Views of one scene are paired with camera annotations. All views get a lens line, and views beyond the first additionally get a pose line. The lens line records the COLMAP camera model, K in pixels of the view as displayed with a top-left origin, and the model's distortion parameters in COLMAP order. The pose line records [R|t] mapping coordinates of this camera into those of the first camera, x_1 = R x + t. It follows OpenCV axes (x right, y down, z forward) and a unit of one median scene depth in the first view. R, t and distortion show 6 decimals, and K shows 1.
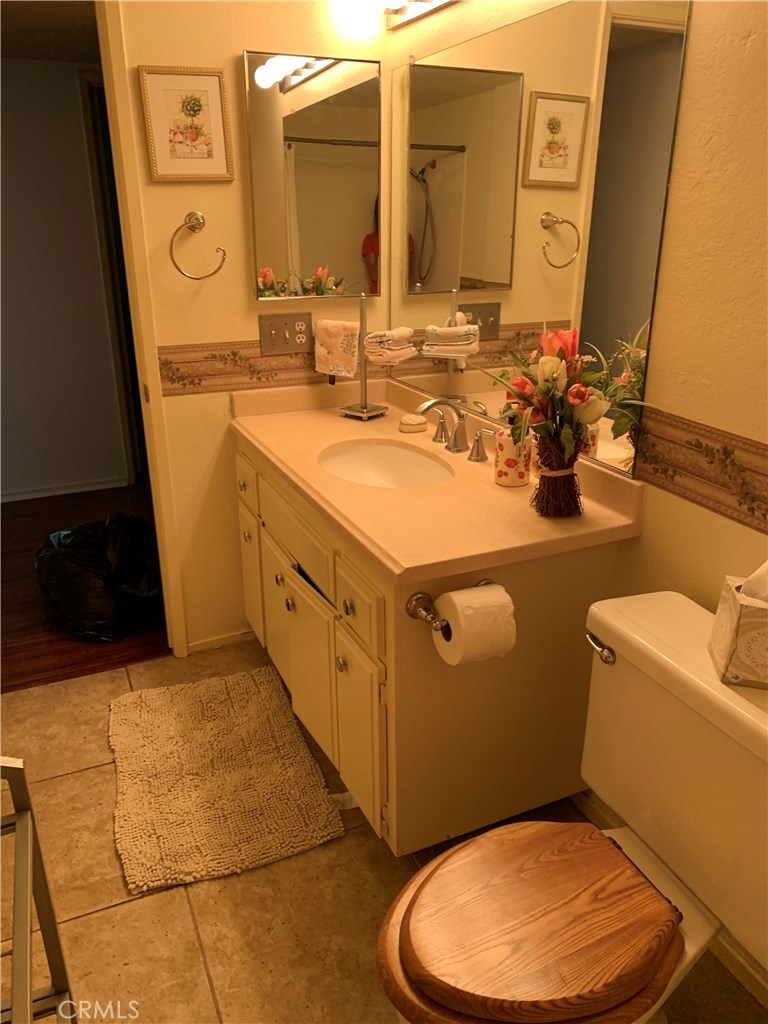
lens RADIAL K [[788.0, 0, 377.1], [0, 788.0, 512.4], [0, 0, 1]] dist [0.034253, -0.066107]
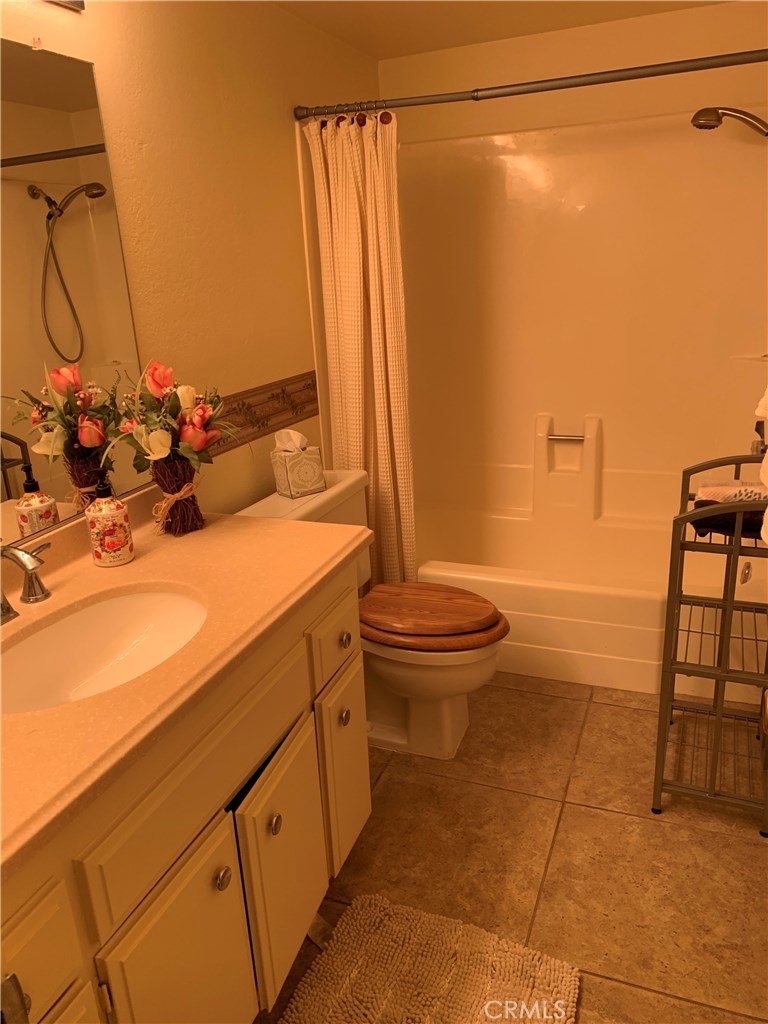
lens RADIAL K [[788.0, 0, 377.1], [0, 788.0, 512.4], [0, 0, 1]] dist [0.034253, -0.066107]
pose [[-0.709370, -0.179272, 0.681657, -0.749079], [0.283310, 0.813027, 0.508648, -0.536398], [-0.645392, 0.553940, -0.525947, 1.488484]]
